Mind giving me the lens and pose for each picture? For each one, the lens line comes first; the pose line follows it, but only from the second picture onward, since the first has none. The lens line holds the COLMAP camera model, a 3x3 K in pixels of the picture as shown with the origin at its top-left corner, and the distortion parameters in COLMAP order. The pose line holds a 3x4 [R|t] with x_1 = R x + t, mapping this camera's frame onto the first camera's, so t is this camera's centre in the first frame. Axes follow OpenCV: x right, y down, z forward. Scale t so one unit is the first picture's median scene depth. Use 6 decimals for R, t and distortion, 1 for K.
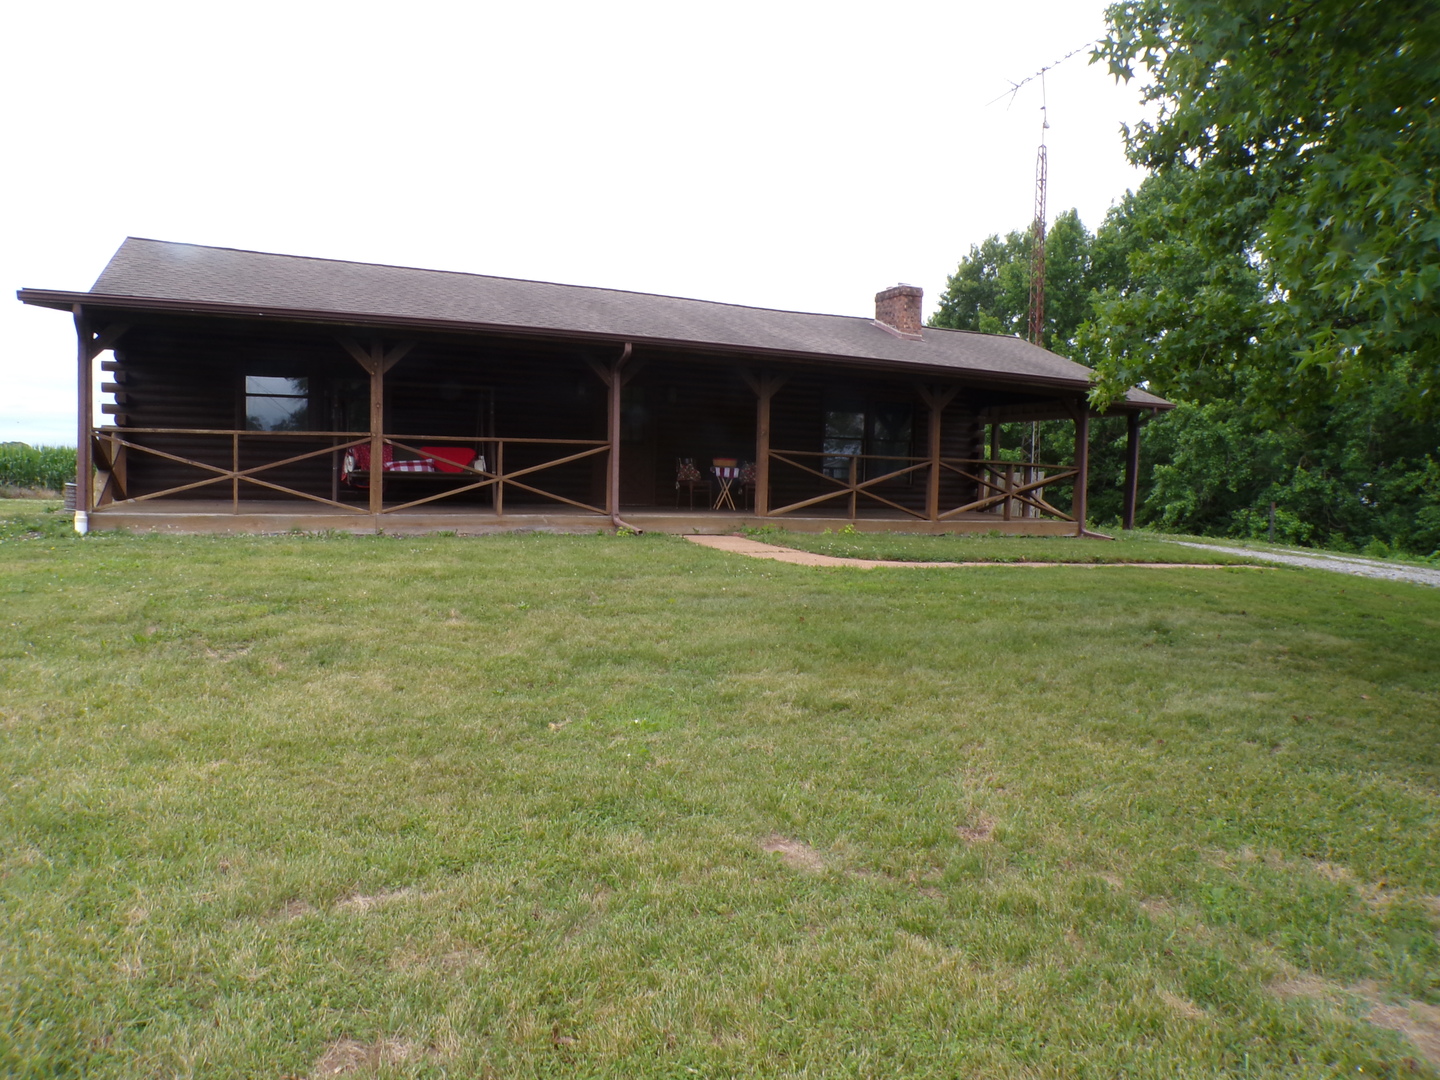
lens RADIAL K [[973.3, 0, 720.0], [0, 973.3, 540.0], [0, 0, 1]] dist [-0.044681, 0.023559]
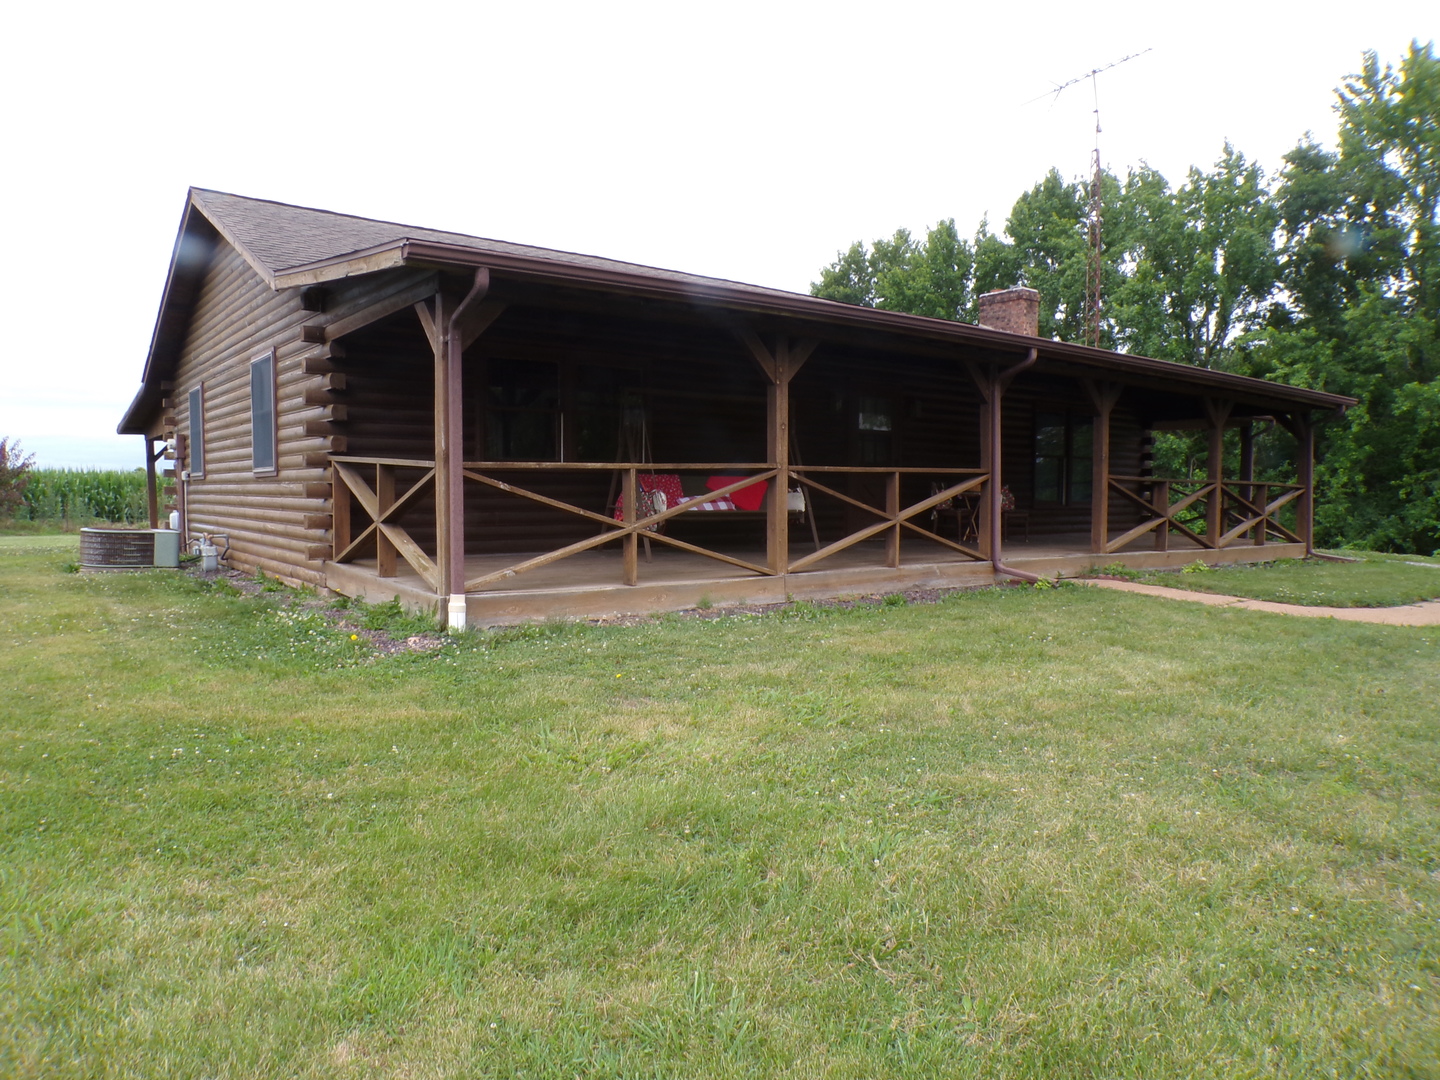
lens RADIAL K [[973.3, 0, 720.0], [0, 973.3, 540.0], [0, 0, 1]] dist [-0.044681, 0.023559]
pose [[0.975604, -0.029289, 0.217573, -0.902957], [0.030217, 0.999543, -0.000939, -0.086366], [-0.217446, 0.007490, 0.976044, 0.469977]]
